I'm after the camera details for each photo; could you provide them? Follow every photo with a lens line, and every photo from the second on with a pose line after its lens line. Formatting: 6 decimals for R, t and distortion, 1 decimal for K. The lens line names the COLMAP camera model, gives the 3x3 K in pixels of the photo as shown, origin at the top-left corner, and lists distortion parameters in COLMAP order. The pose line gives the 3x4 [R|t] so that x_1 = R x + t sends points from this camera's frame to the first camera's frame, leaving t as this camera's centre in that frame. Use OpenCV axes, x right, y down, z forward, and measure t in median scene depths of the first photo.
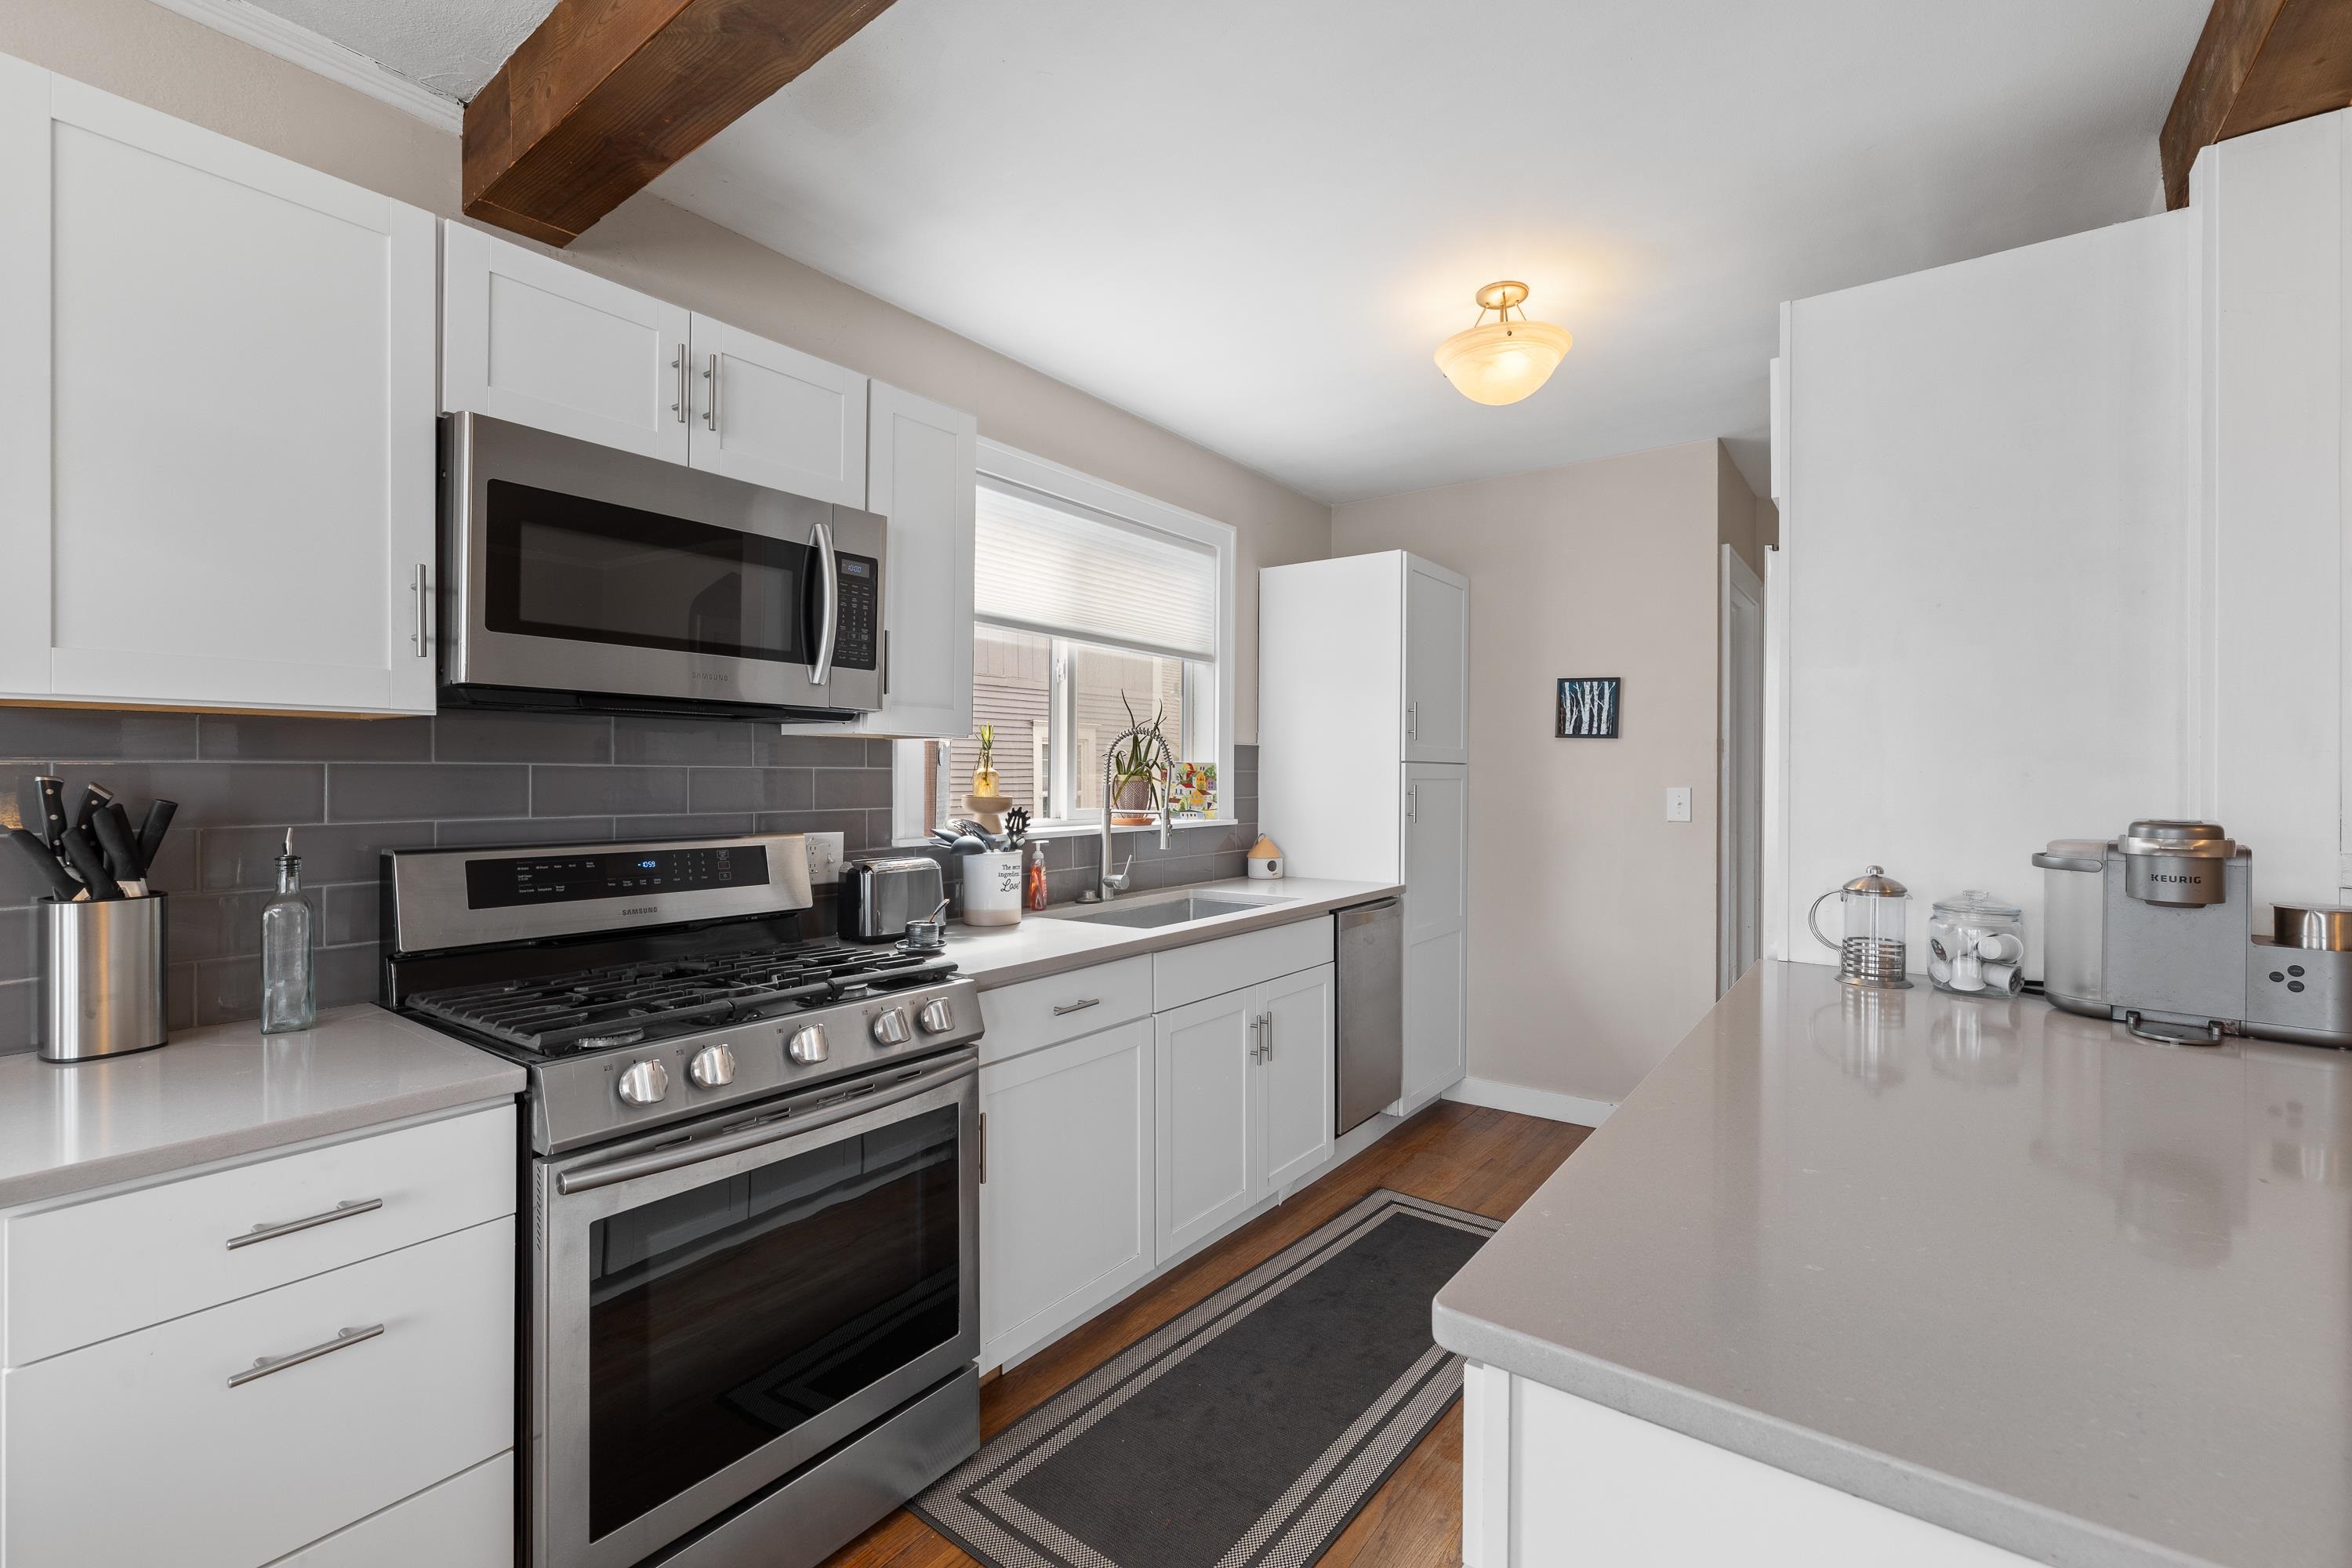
lens RADIAL K [[1025.0, 0, 1180.6], [0, 1025.0, 774.1], [0, 0, 1]] dist [0.019041, -0.000177]
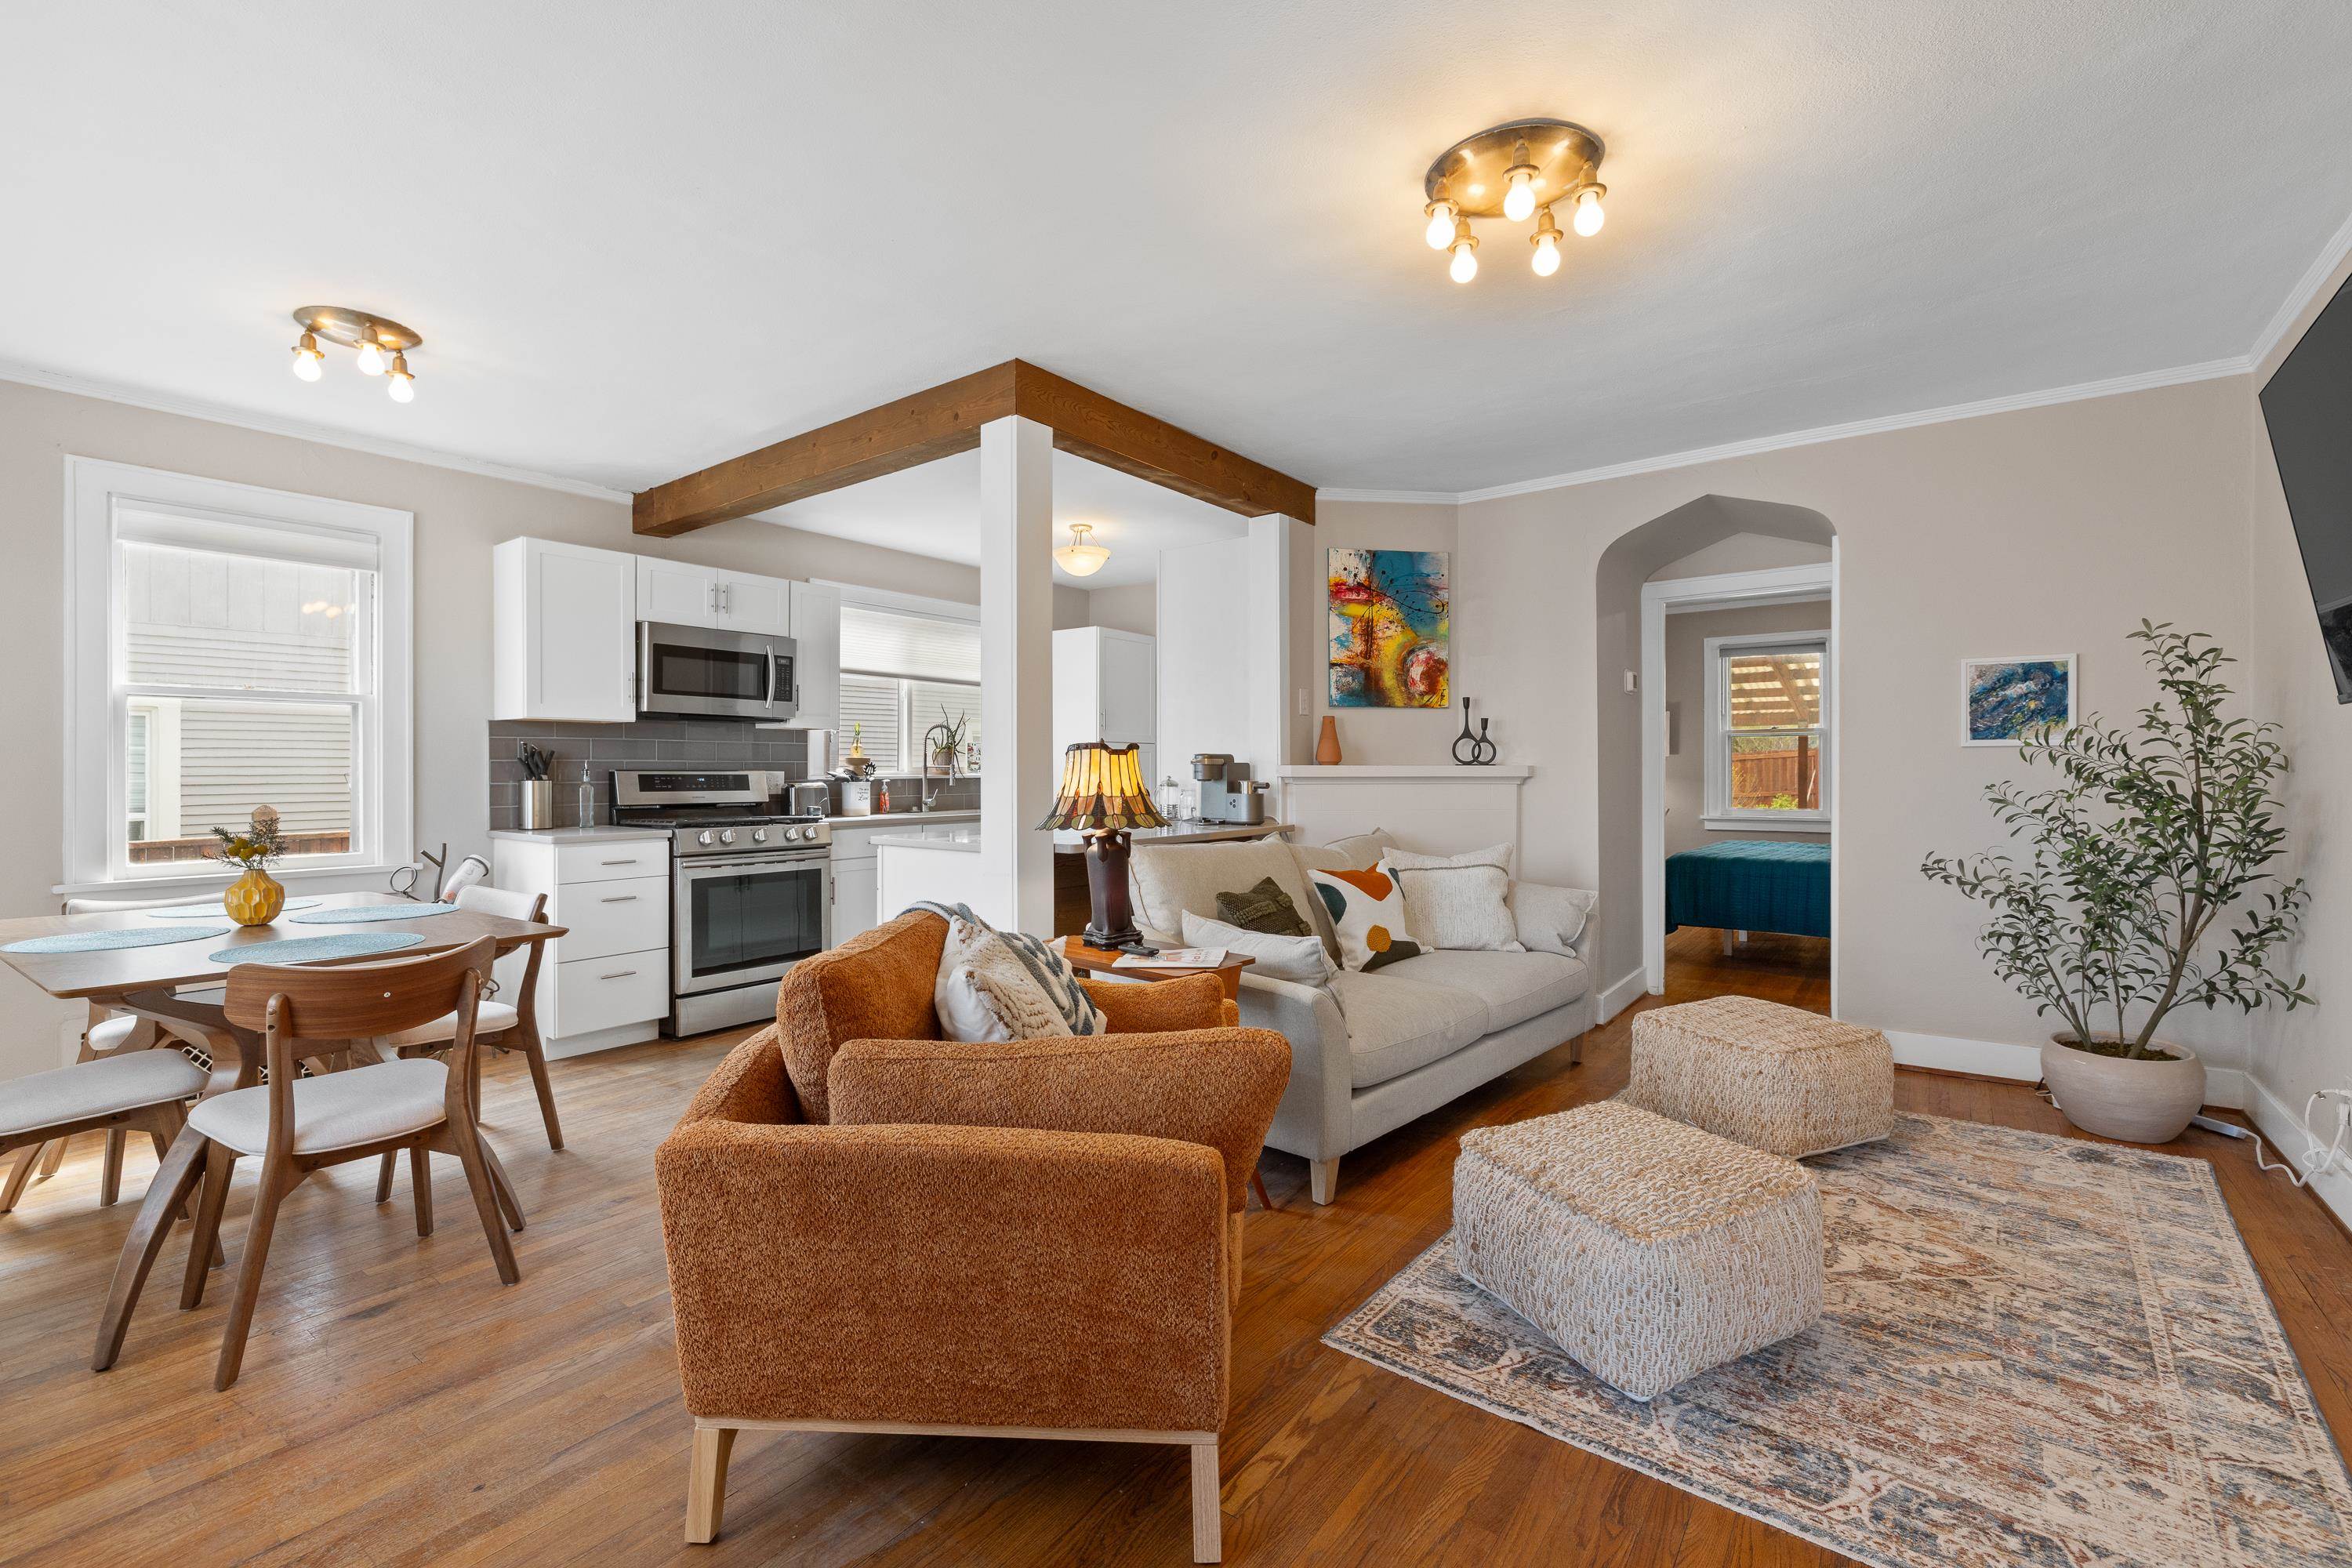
lens RADIAL K [[1025.0, 0, 1174.6], [0, 1025.0, 762.9], [0, 0, 1]] dist [0.019041, -0.000177]
pose [[0.999985, -0.003917, -0.003941, 0.645724], [0.003901, 0.999984, -0.004156, 0.060834], [0.003957, 0.004141, 0.999984, -1.498746]]
